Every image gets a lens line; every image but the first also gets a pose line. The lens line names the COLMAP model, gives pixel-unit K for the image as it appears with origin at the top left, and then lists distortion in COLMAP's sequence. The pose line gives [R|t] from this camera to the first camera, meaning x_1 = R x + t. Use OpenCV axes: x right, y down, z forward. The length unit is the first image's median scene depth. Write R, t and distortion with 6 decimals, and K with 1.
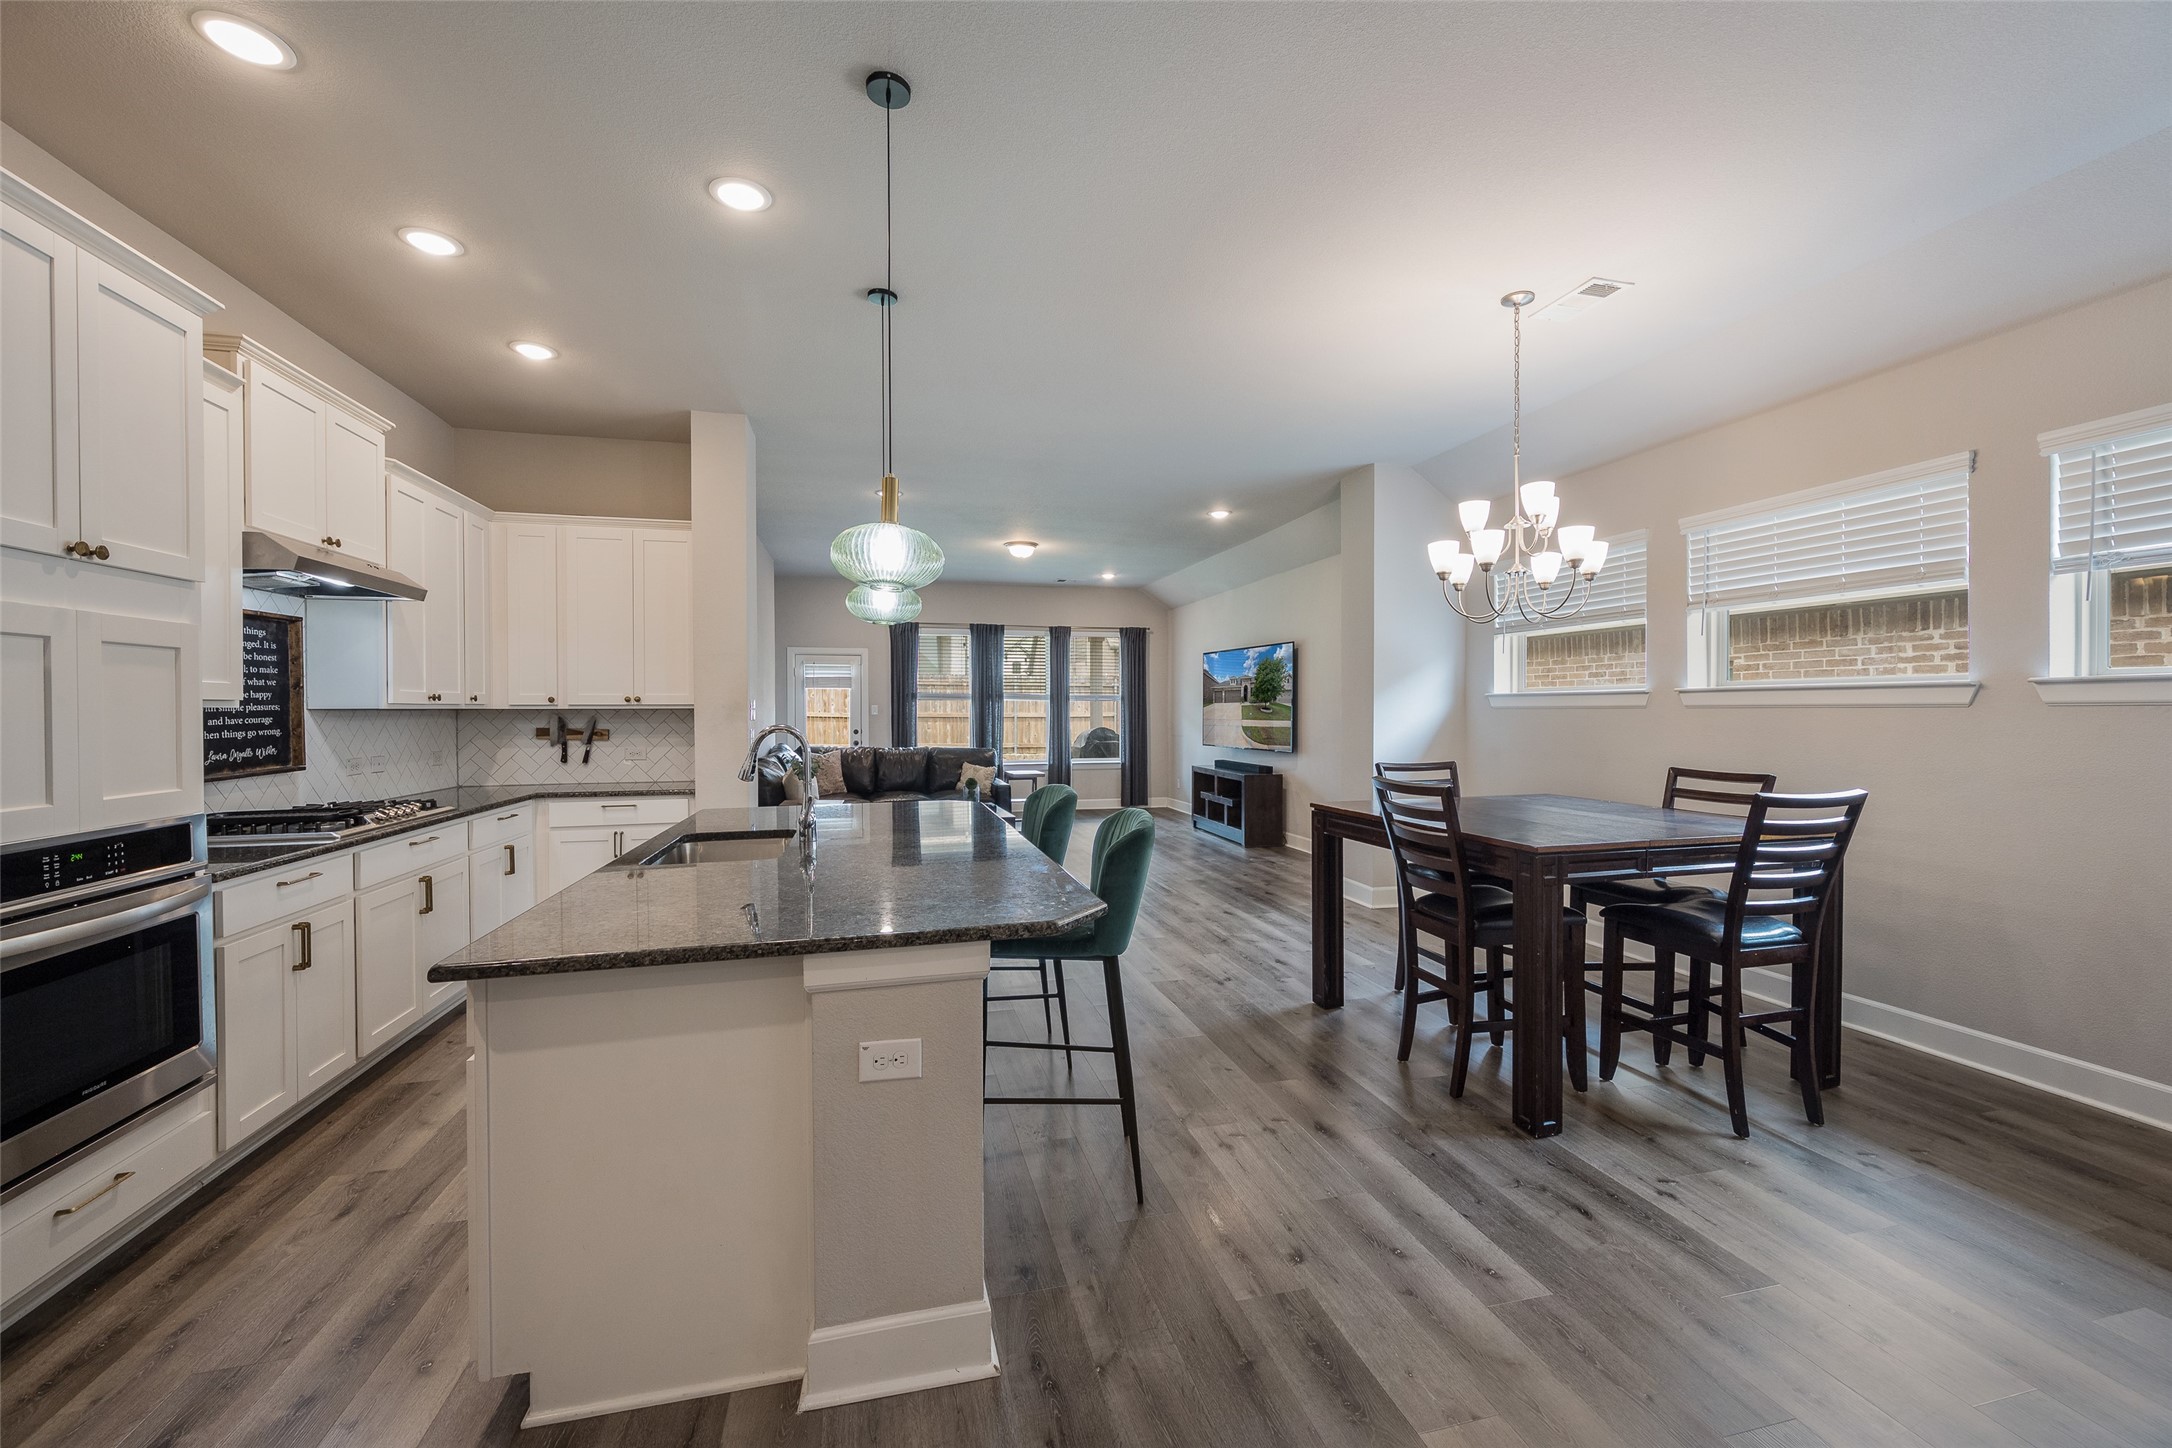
lens RADIAL K [[857.4, 0, 1040.7], [0, 857.4, 716.1], [0, 0, 1]] dist [0.001219, -0.000340]
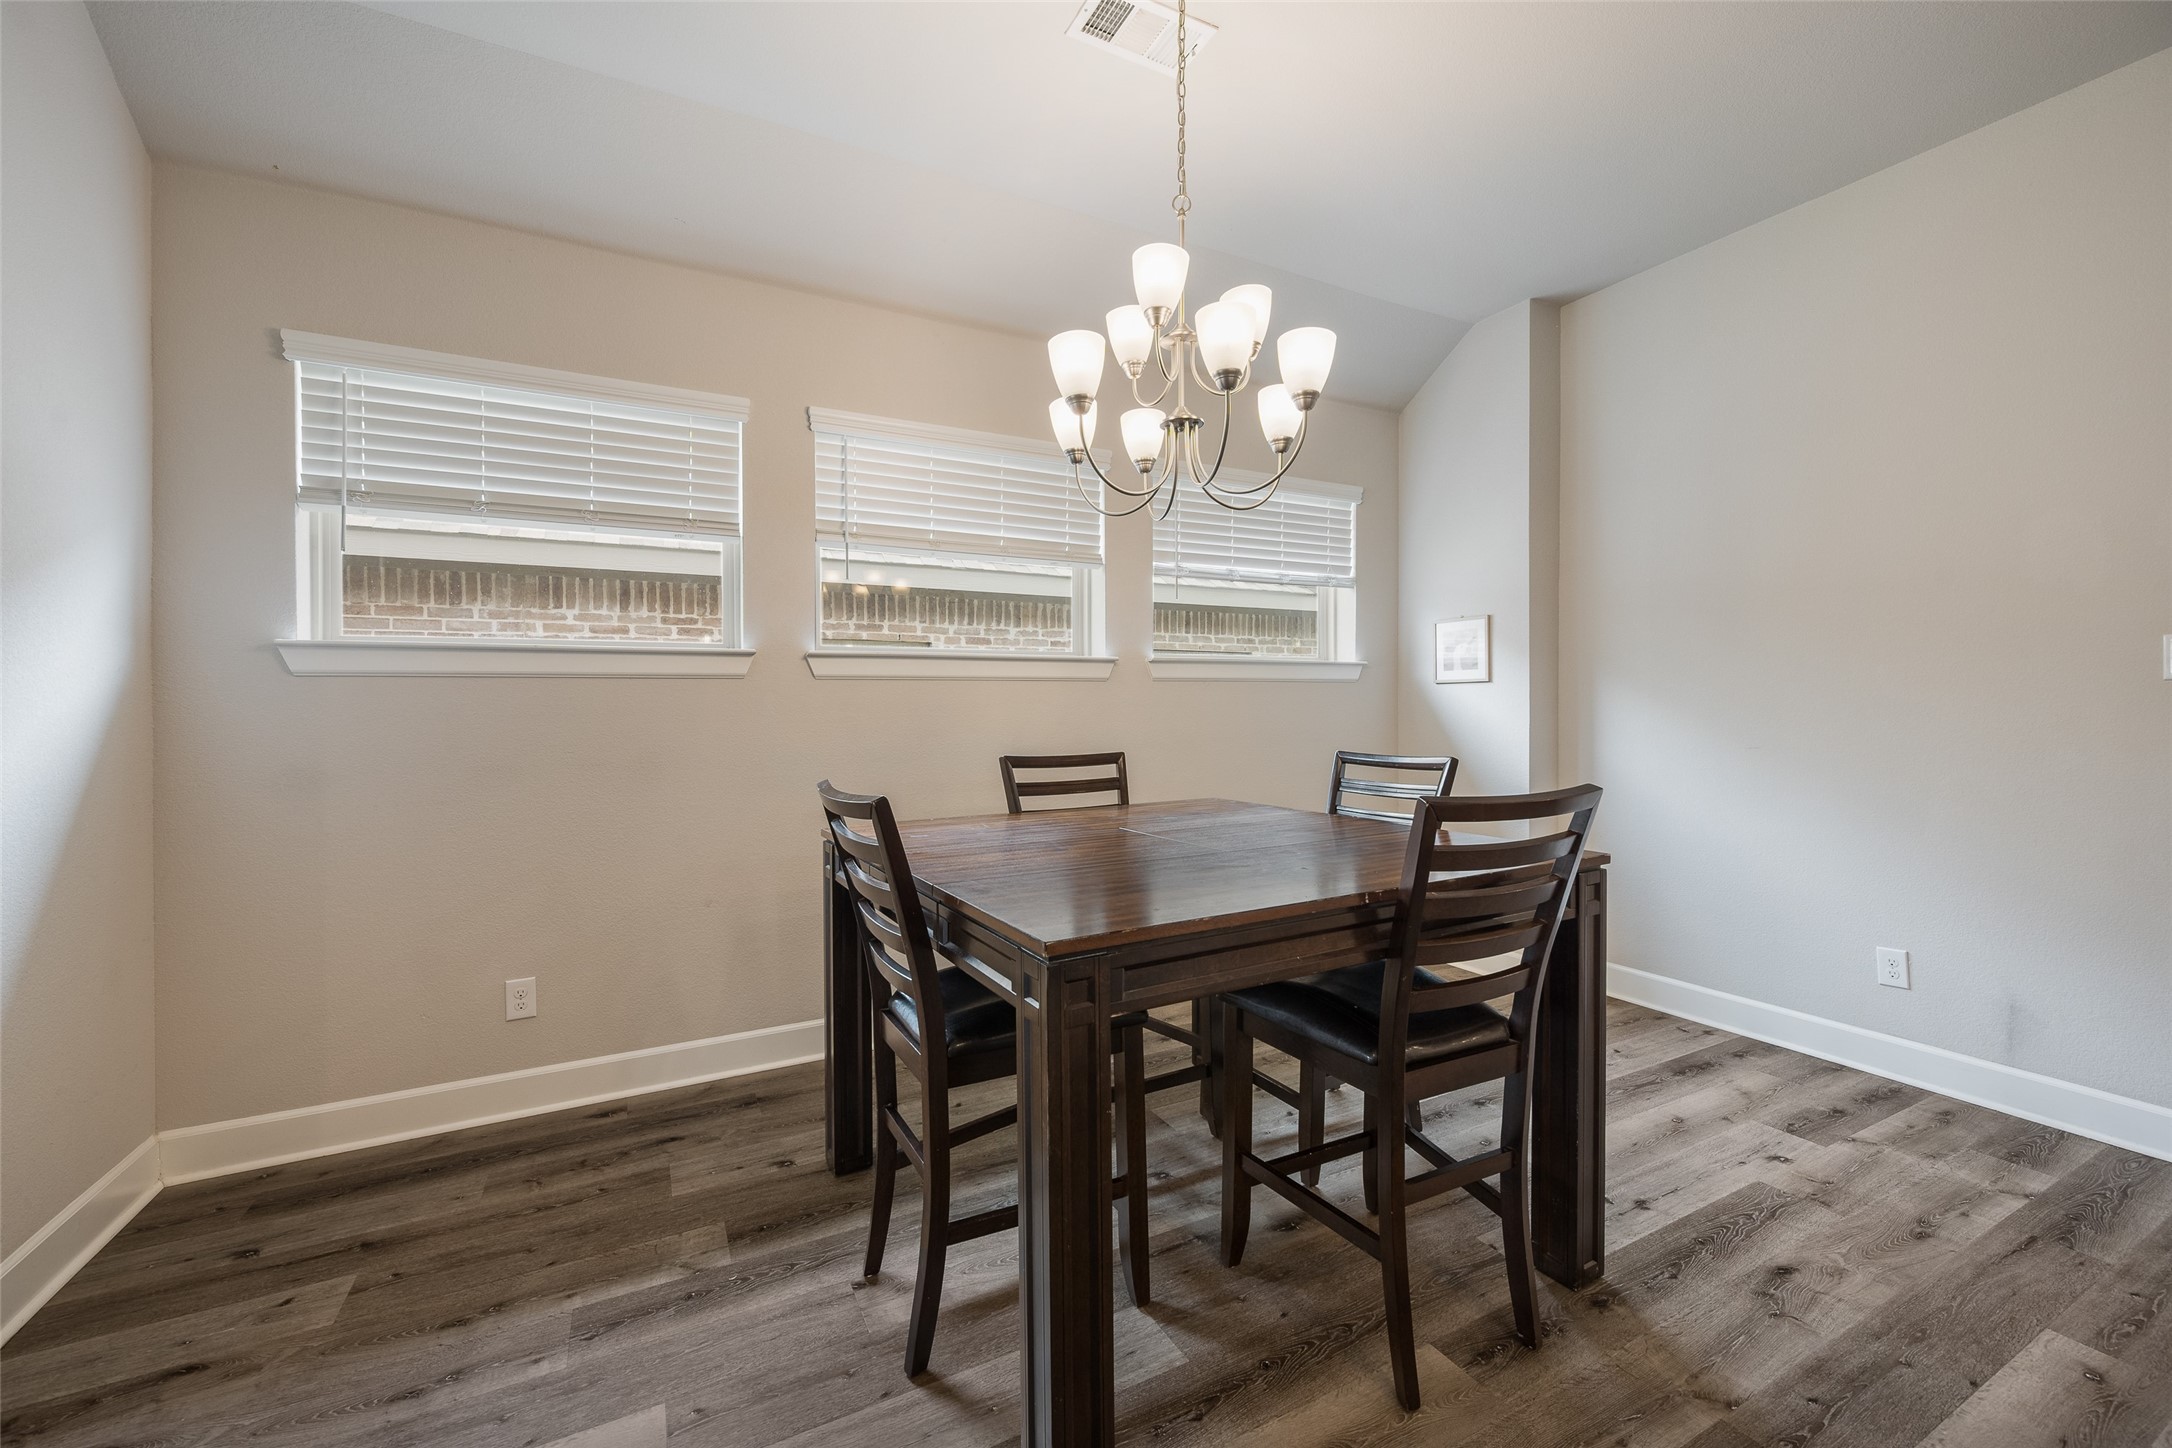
lens RADIAL K [[857.4, 0, 1077.0], [0, 857.4, 717.7], [0, 0, 1]] dist [0.001219, -0.000340]
pose [[-0.275003, -0.006946, 0.961418, 0.032932], [0.015236, 0.999817, 0.011581, 0.029025], [-0.961323, 0.017833, -0.274847, 1.711751]]
